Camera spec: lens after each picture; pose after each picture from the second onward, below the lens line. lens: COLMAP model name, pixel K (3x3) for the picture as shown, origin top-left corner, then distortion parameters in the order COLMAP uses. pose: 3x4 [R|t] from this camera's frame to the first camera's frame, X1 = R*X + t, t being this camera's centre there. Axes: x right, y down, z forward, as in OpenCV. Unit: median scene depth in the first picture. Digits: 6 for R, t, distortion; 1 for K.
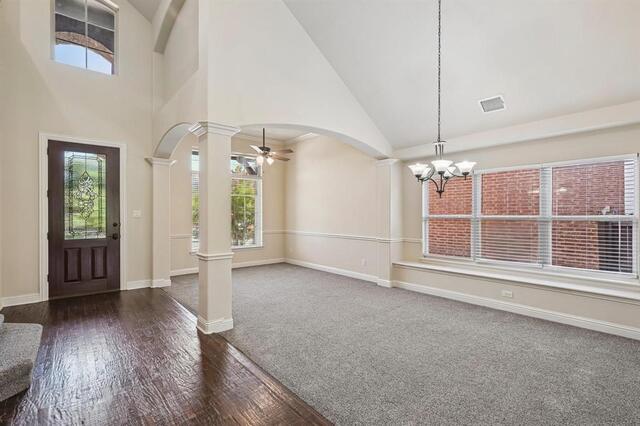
lens RADIAL K [[300.0, 0, 319.1], [0, 300.0, 214.1], [0, 0, 1]] dist [0.004005, 0.000472]
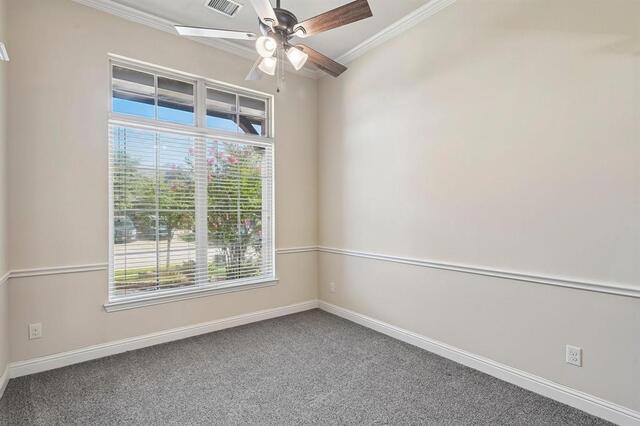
lens RADIAL K [[313.3, 0, 320.6], [0, 313.3, 216.3], [0, 0, 1]] dist [0.002507, 0.000207]
pose [[0.999052, -0.003274, -0.043420, -0.093061], [0.003106, 0.999987, -0.003945, 0.006345], [0.043432, 0.003806, 0.999049, 0.494796]]
